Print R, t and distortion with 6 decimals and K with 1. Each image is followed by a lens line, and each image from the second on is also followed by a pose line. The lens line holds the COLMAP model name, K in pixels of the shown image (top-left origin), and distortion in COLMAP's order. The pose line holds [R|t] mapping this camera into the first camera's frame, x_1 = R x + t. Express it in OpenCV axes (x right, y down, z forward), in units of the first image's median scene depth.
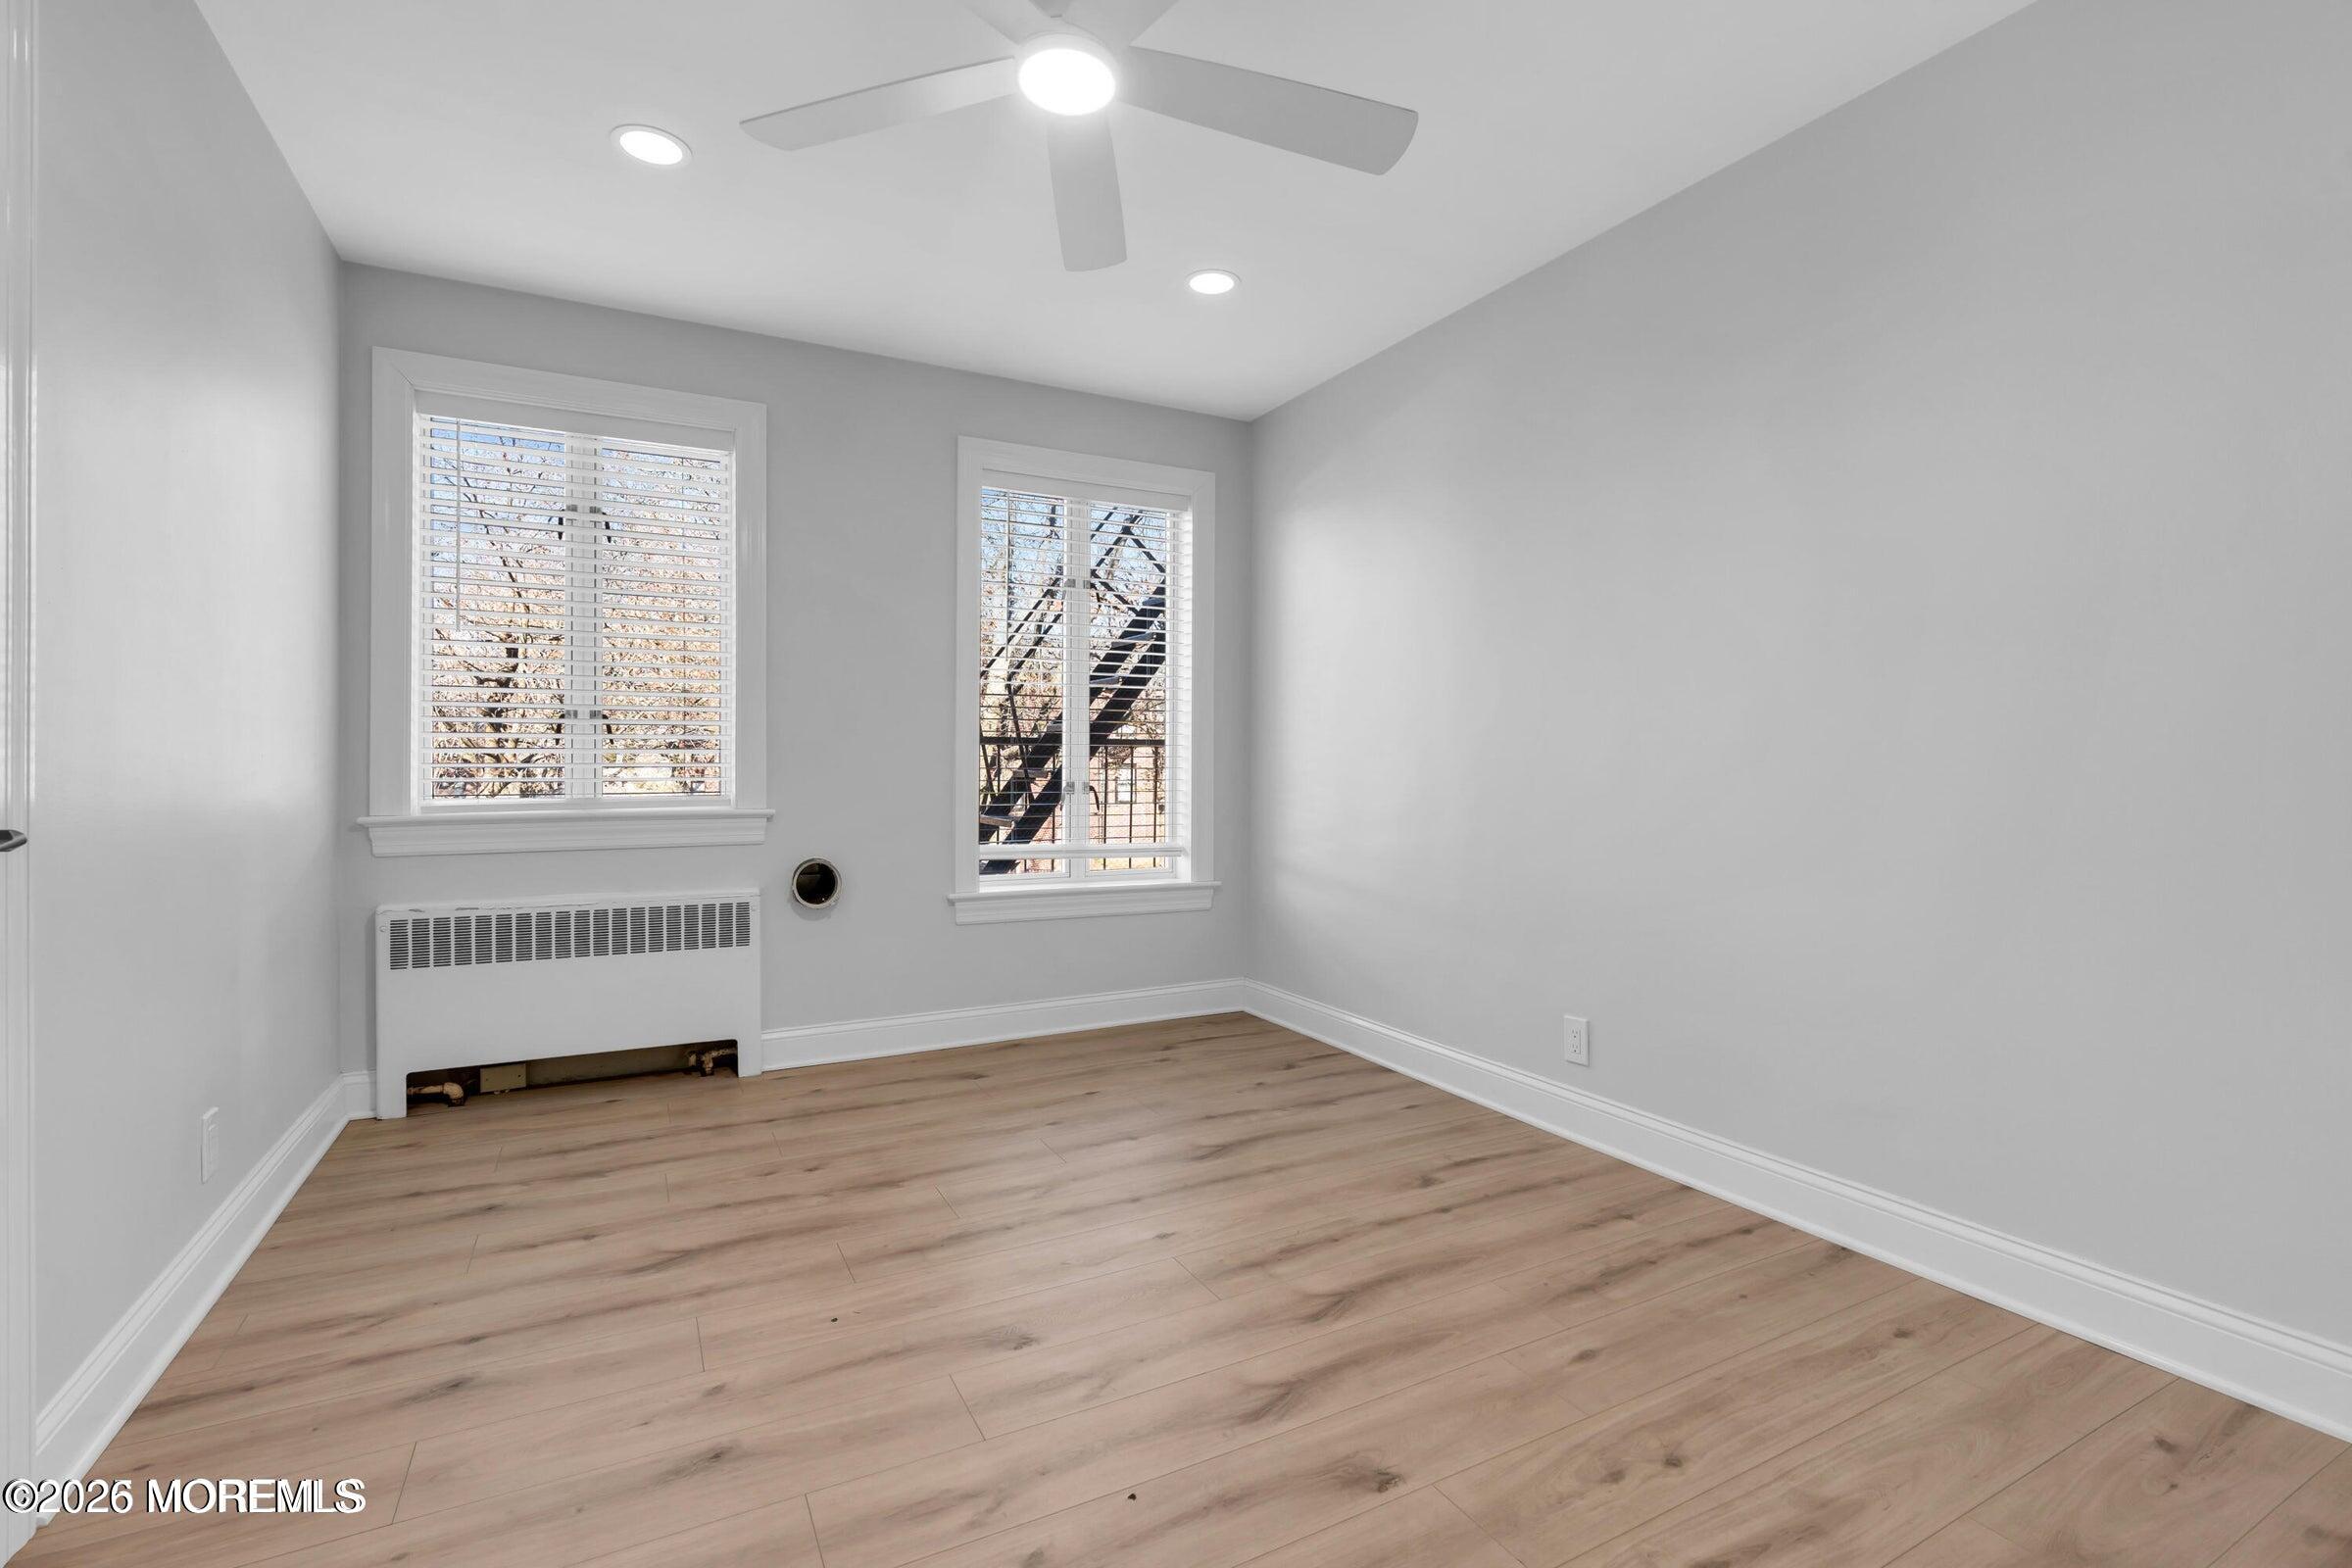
lens RADIAL K [[1050.5, 0, 1171.5], [0, 1050.5, 775.4], [0, 0, 1]] dist [-0.010048, 0.001480]
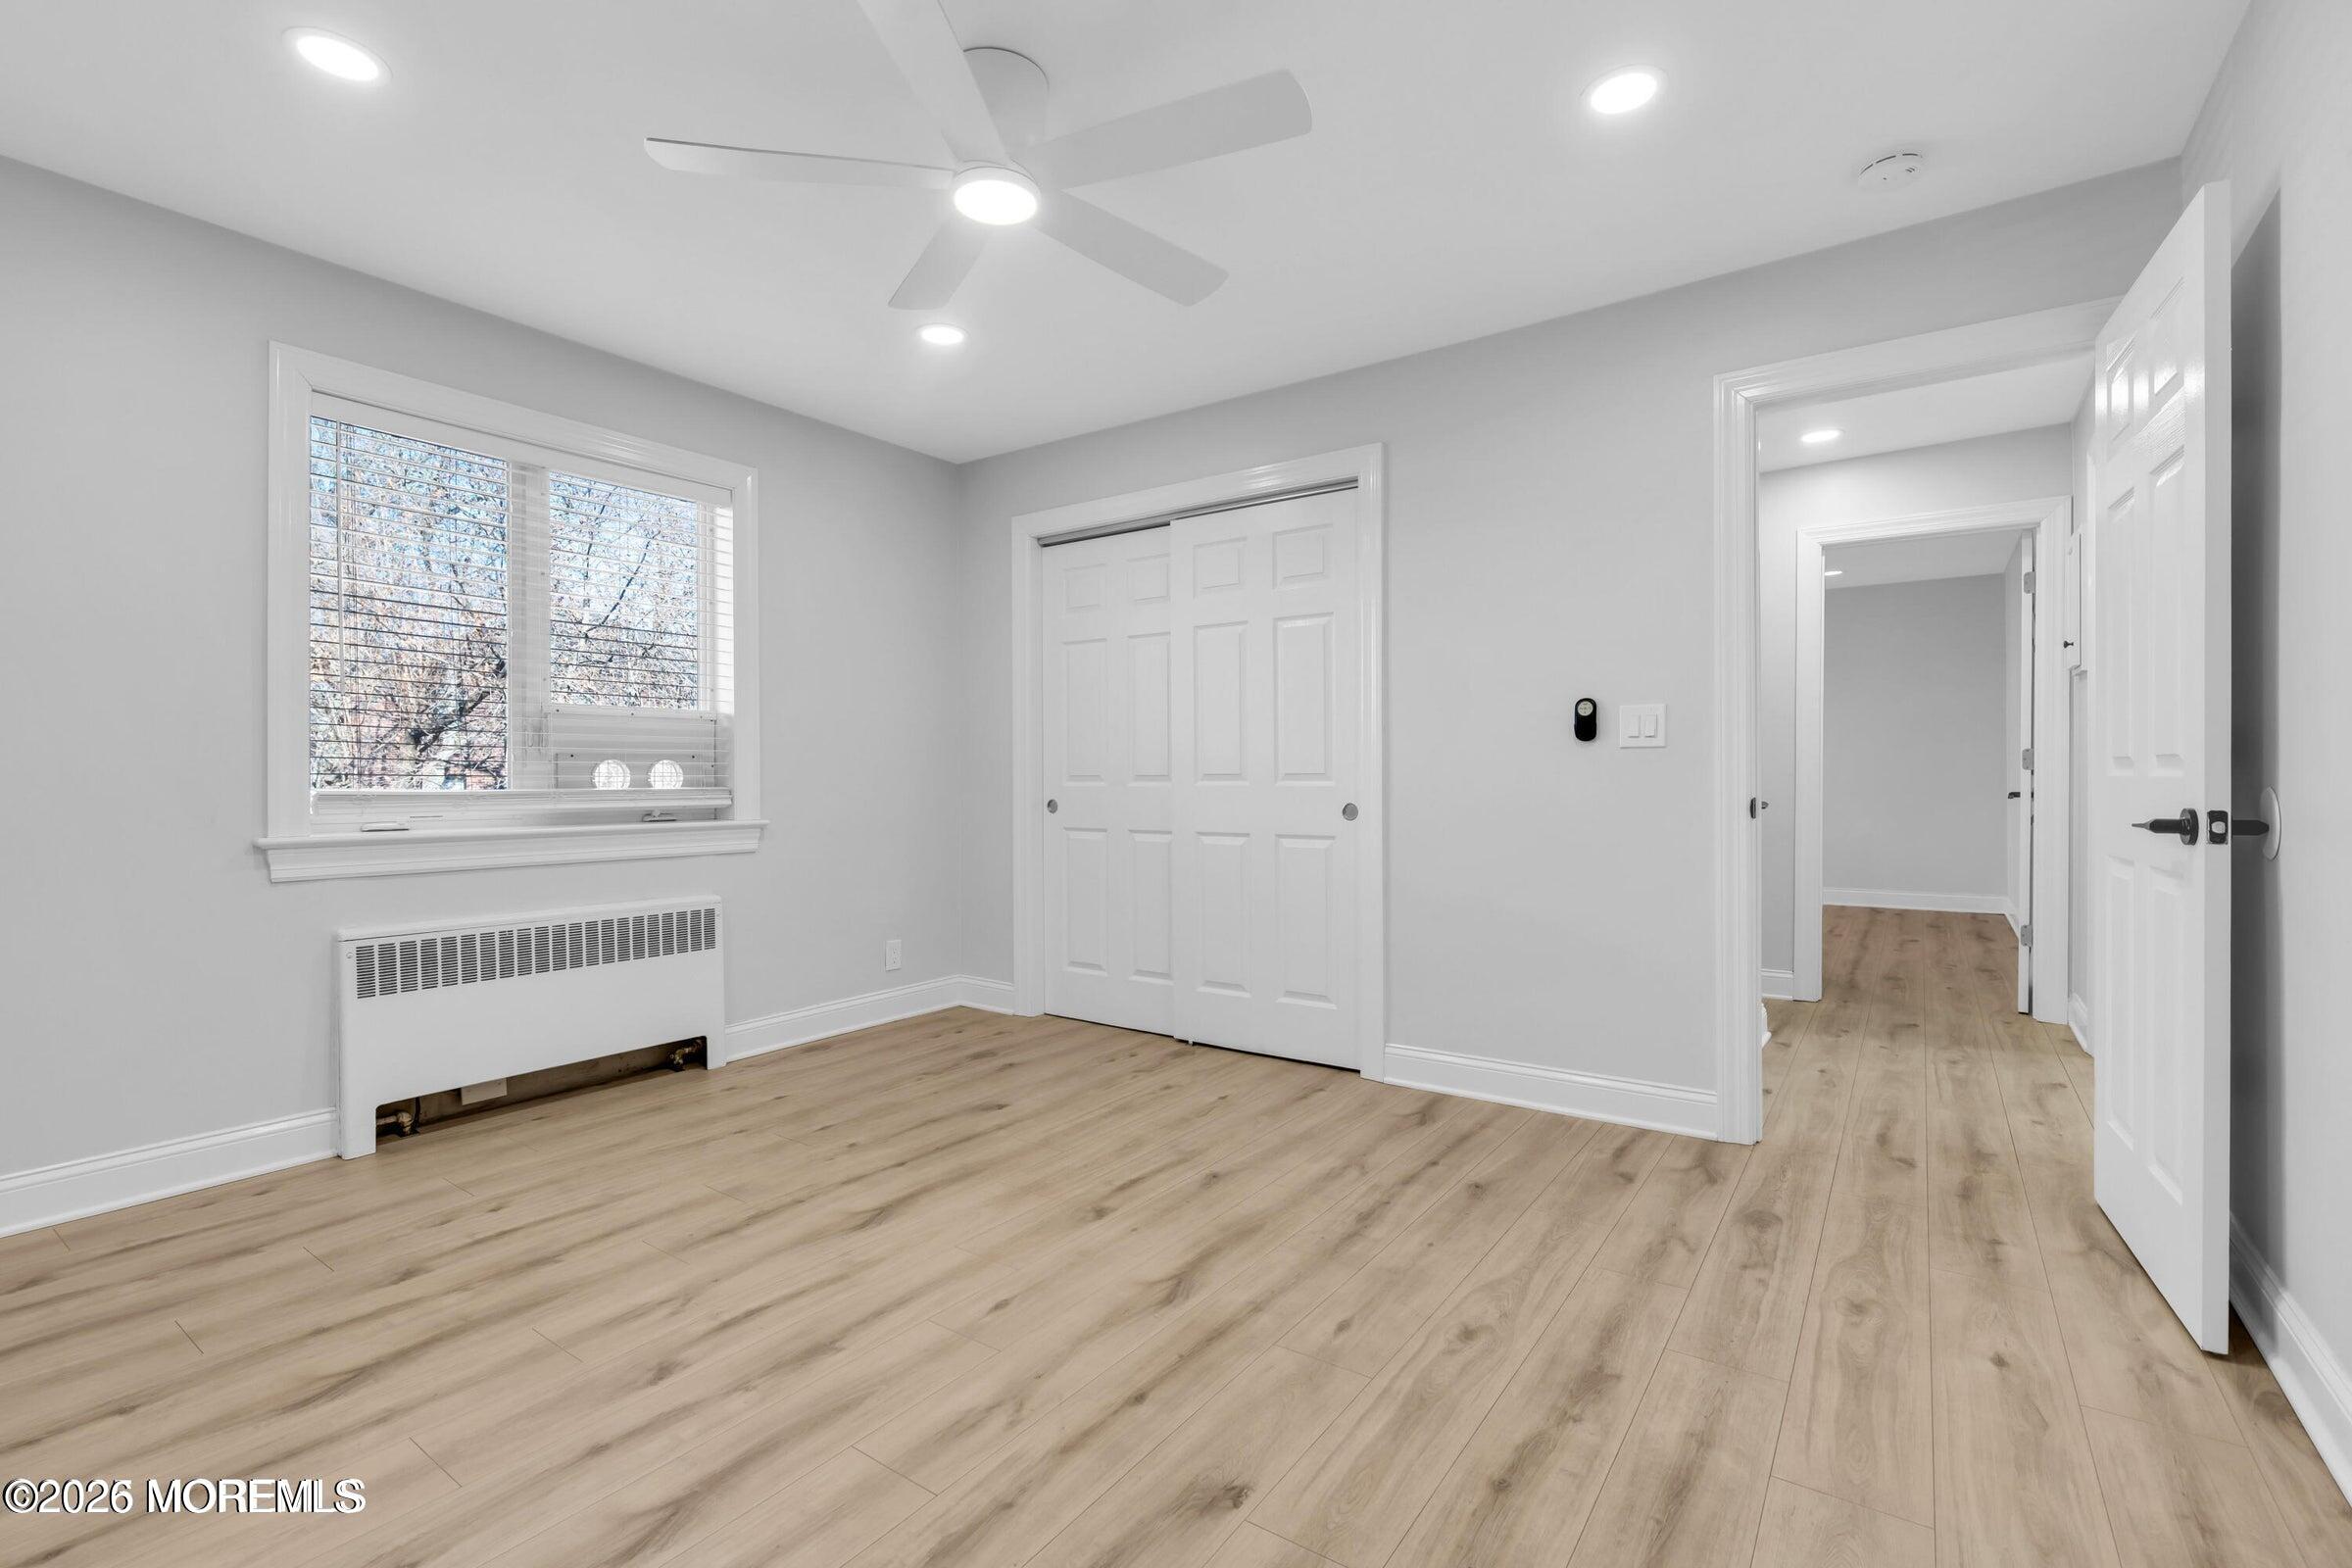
lens RADIAL K [[1052.9, 0, 1176.0], [0, 1052.9, 819.3], [0, 0, 1]] dist [0.030655, 0.000310]
pose [[0.902706, -0.029481, 0.429247, -0.489837], [0.017401, 0.999335, 0.032042, 0.002586], [-0.429906, -0.021455, 0.902619, -0.211978]]
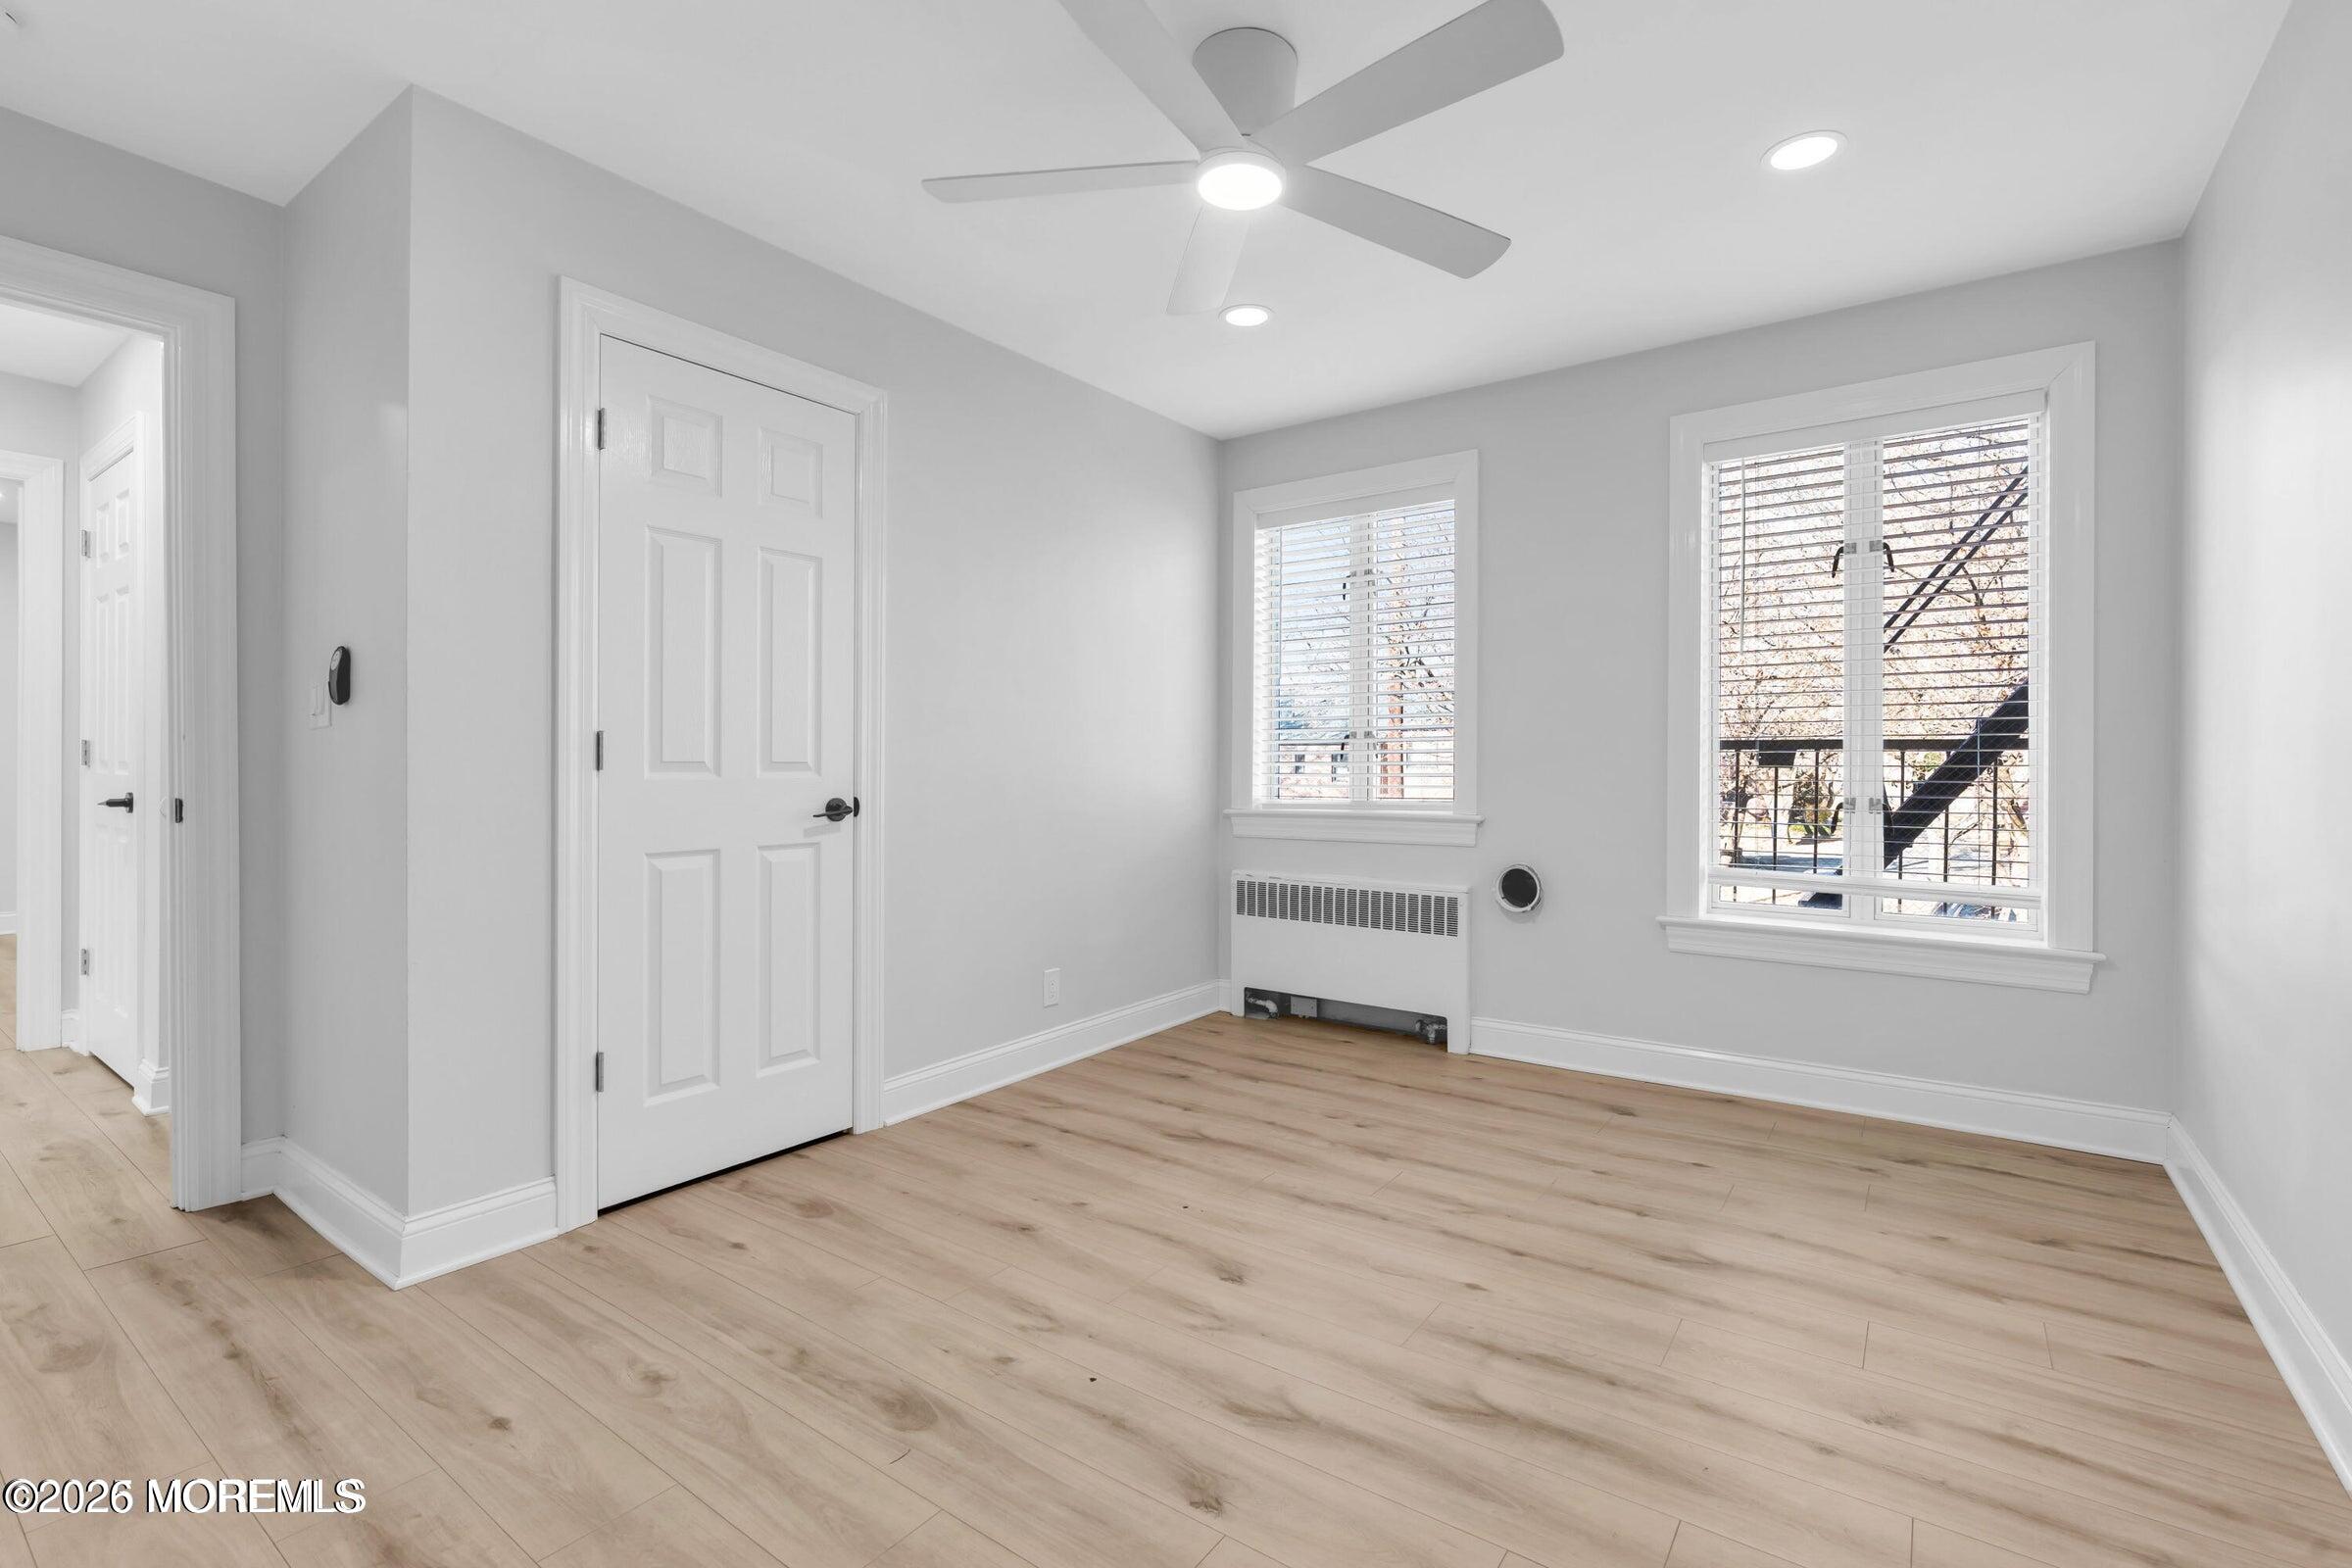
lens RADIAL K [[1067.1, 0, 1180.2], [0, 1067.1, 769.6], [0, 0, 1]] dist [-0.015370, 0.007690]
pose [[0.437949, 0.001286, -0.898999, 0.547429], [-0.008135, 0.999964, -0.002533, -0.012316], [0.898963, 0.008422, 0.437943, 0.261055]]
